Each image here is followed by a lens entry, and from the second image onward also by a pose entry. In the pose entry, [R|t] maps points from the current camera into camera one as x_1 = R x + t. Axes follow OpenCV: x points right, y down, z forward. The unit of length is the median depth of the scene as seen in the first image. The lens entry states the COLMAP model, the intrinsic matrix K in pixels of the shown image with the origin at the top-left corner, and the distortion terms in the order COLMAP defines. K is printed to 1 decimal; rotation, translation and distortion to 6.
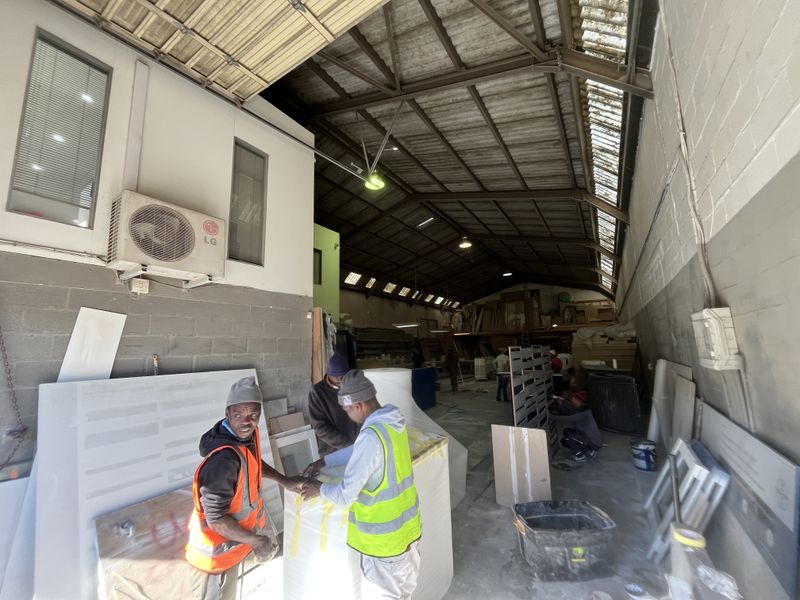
lens RADIAL K [[323.1, 0, 399.7], [0, 323.1, 300.9], [0, 0, 1]] dist [-0.004477, 0.000895]
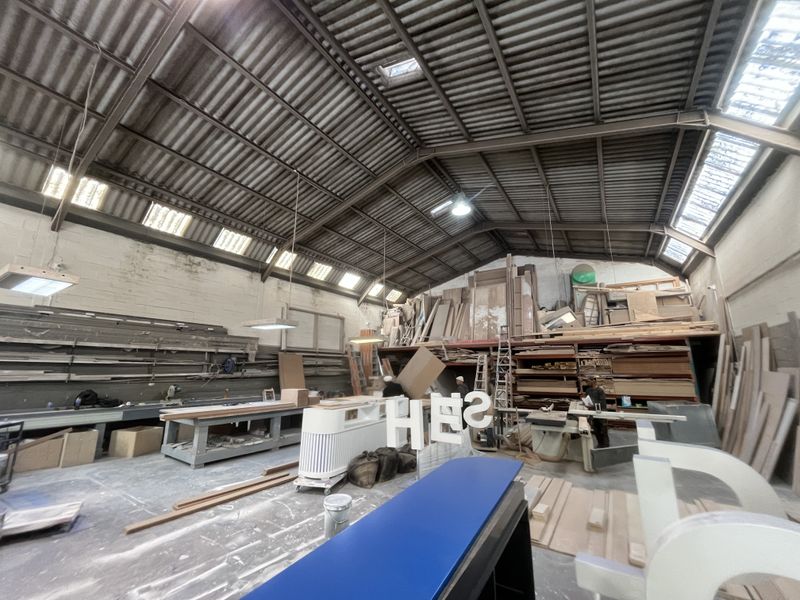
lens RADIAL K [[323.1, 0, 402.0], [0, 323.1, 298.9], [0, 0, 1]] dist [-0.004477, 0.000895]
pose [[0.999656, 0.025655, -0.005521, 0.220796], [-0.025971, 0.997347, -0.068003, 0.064981], [0.003761, 0.068123, 0.997670, 0.478540]]
